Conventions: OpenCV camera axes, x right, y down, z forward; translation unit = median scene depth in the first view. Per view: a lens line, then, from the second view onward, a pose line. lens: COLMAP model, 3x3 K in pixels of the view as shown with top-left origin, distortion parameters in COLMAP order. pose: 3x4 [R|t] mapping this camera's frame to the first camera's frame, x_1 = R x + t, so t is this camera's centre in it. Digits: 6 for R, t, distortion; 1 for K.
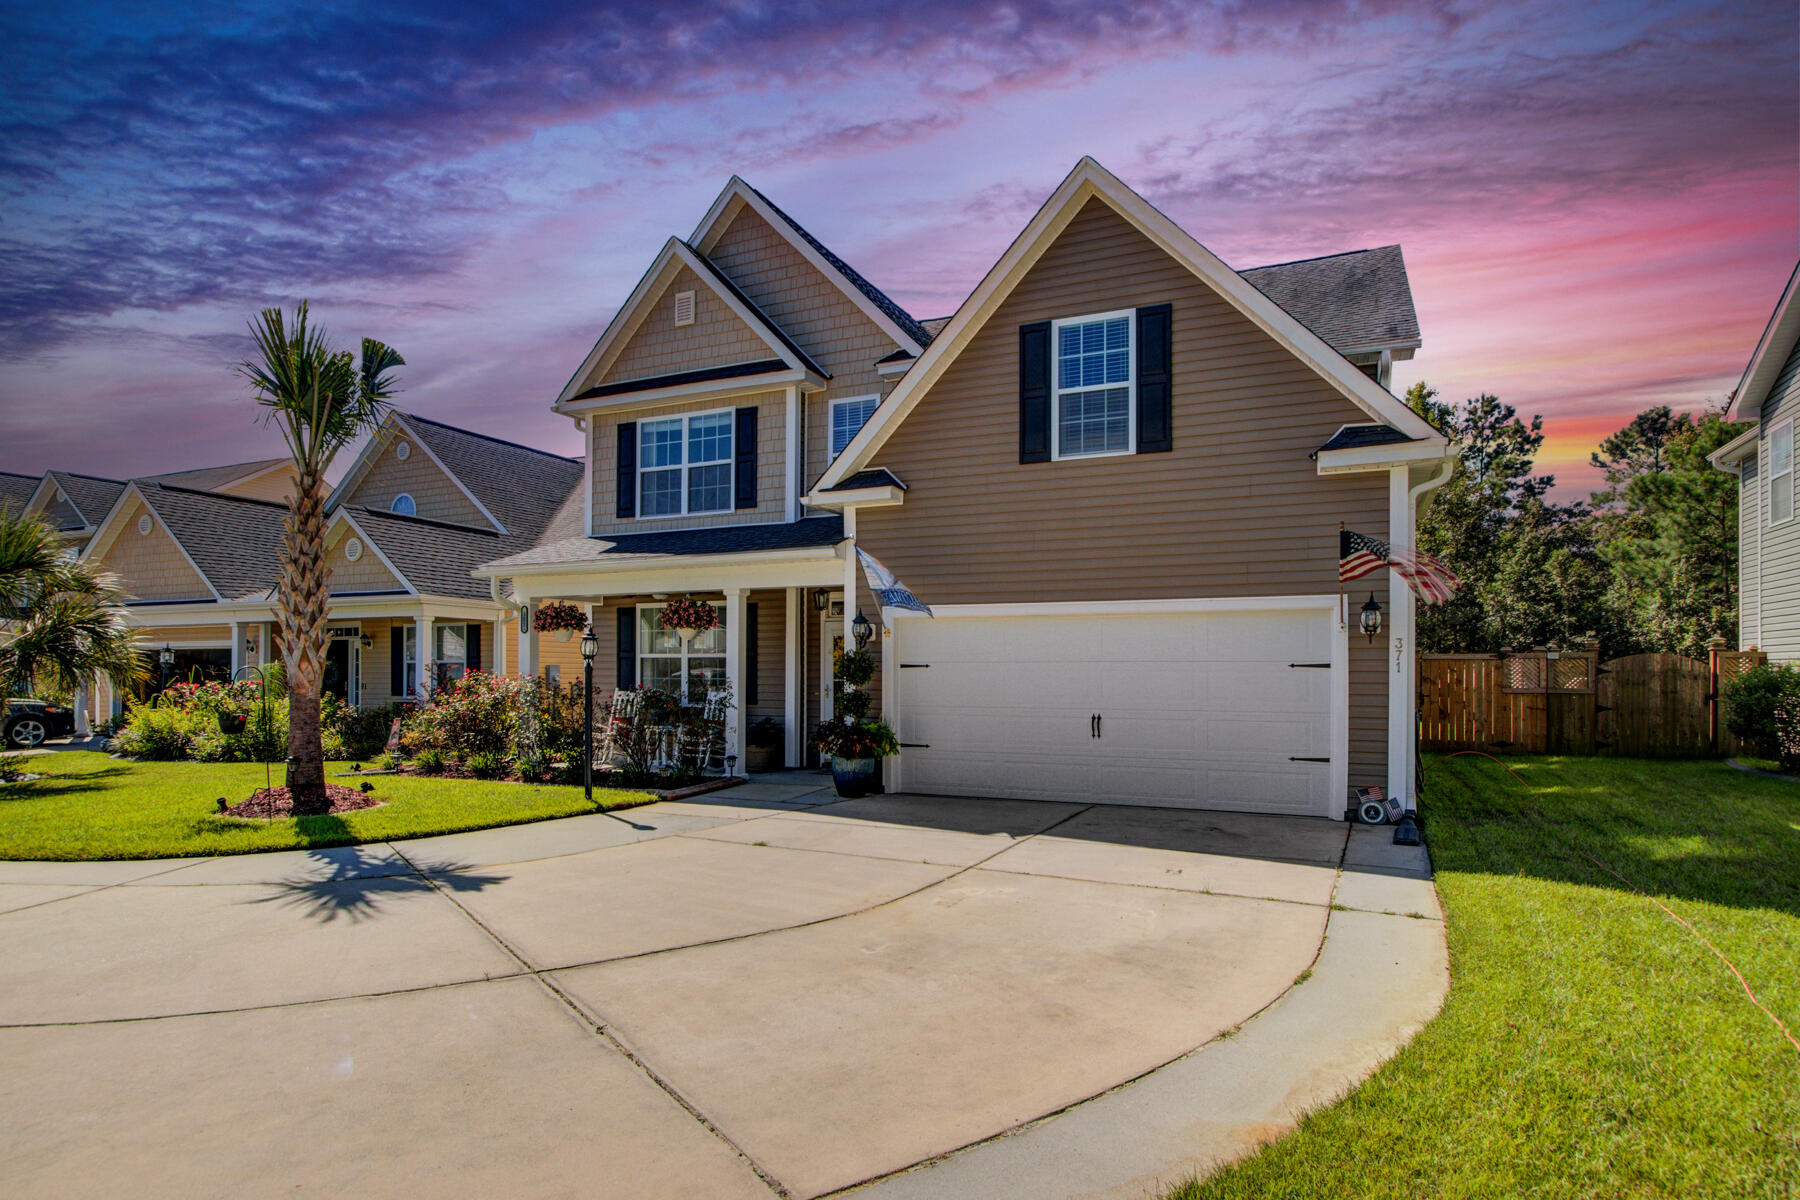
lens RADIAL K [[984.0, 0, 895.0], [0, 984.0, 669.2], [0, 0, 1]] dist [-0.004141, 0.016813]
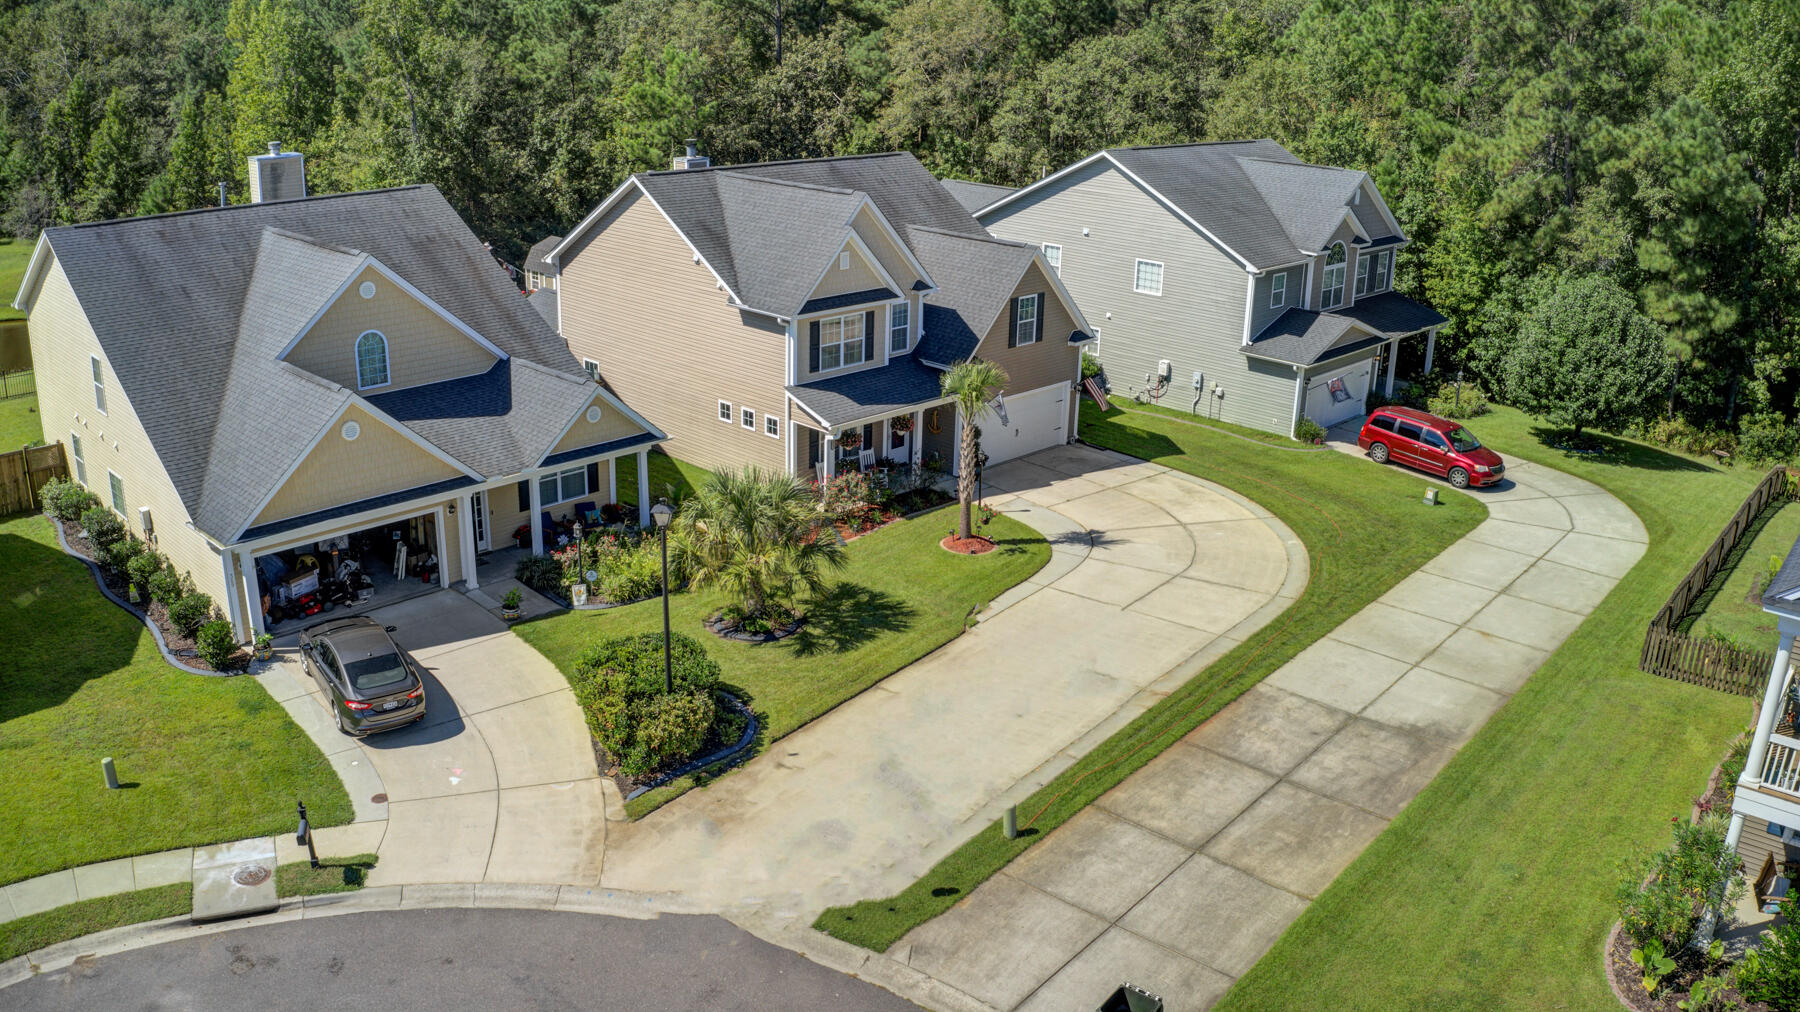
lens RADIAL K [[1432.4, 0, 895.8], [0, 1432.4, 488.1], [0, 0, 1]] dist [-0.184332, 0.014839]
pose [[0.335066, -0.298125, 0.893785, -2.879979], [-0.030251, 0.944728, 0.326457, -0.890361], [-0.941709, -0.136423, 0.307528, 0.011185]]
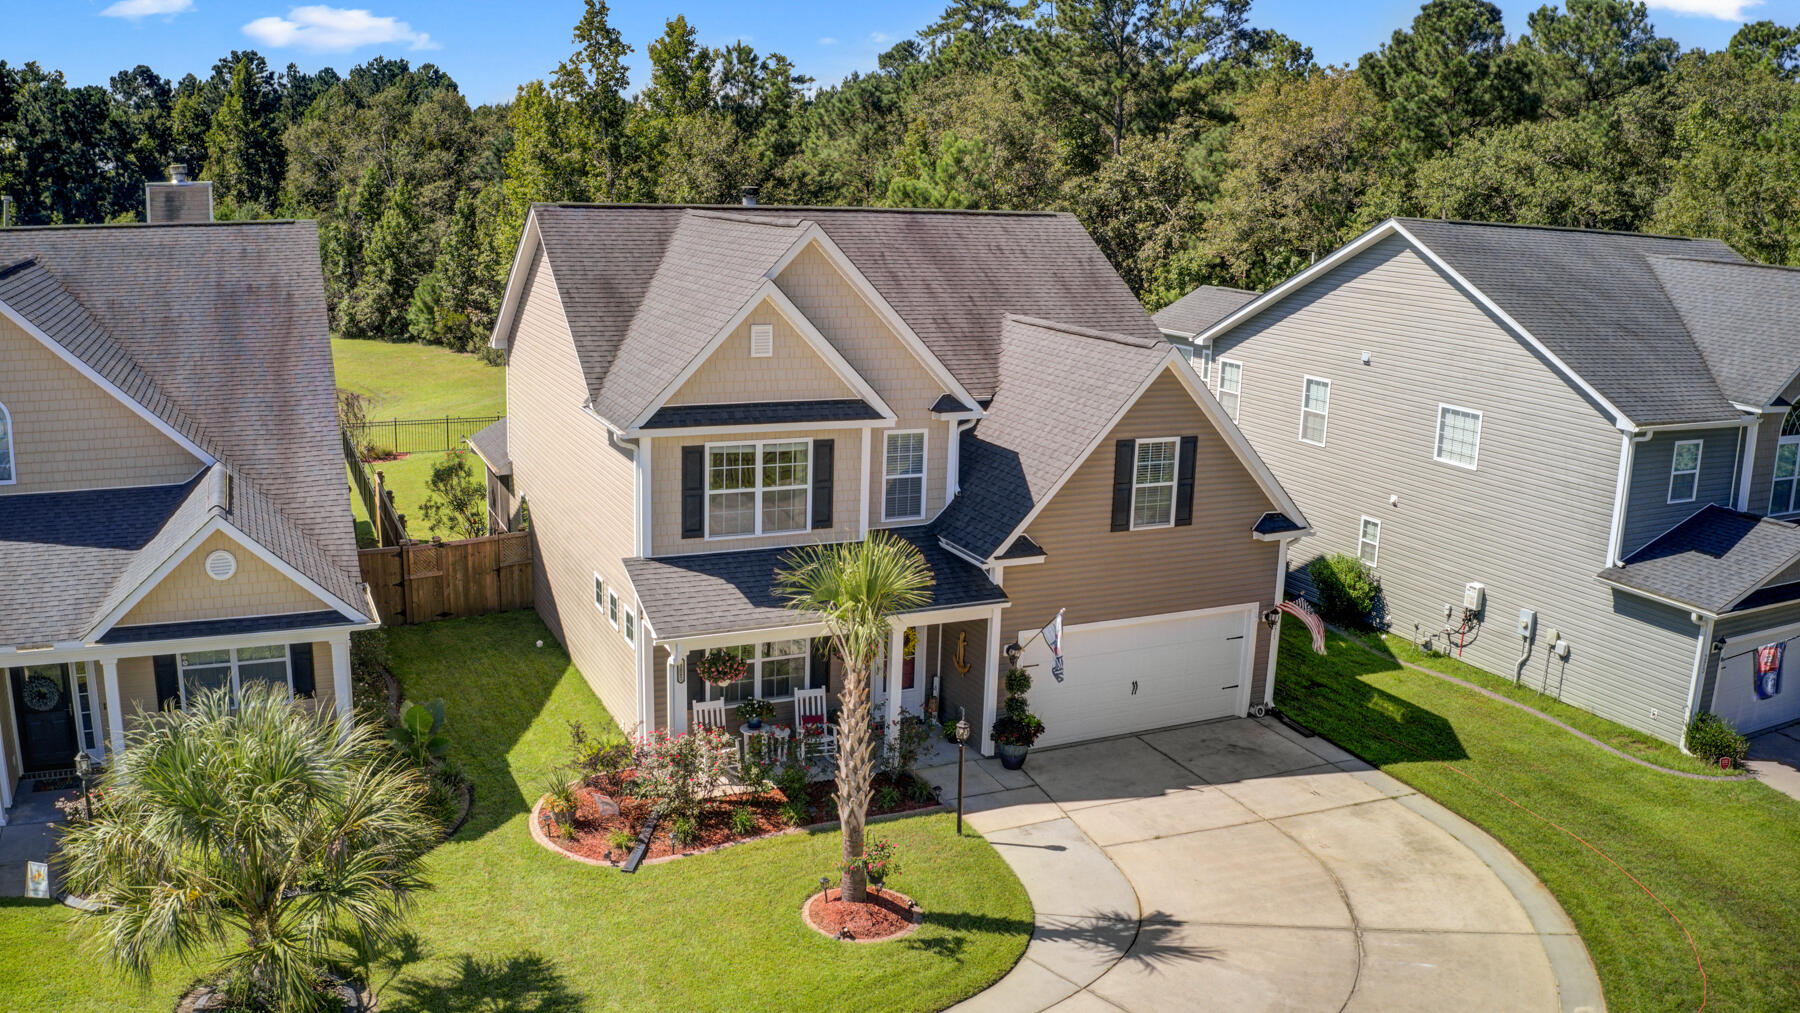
lens RADIAL K [[1432.4, 0, 895.8], [0, 1432.4, 488.6], [0, 0, 1]] dist [-0.184332, 0.014839]
pose [[0.649424, -0.141008, 0.747238, -1.326511], [-0.034336, 0.976217, 0.214058, -0.567791], [-0.759651, -0.164672, 0.629138, -0.078781]]
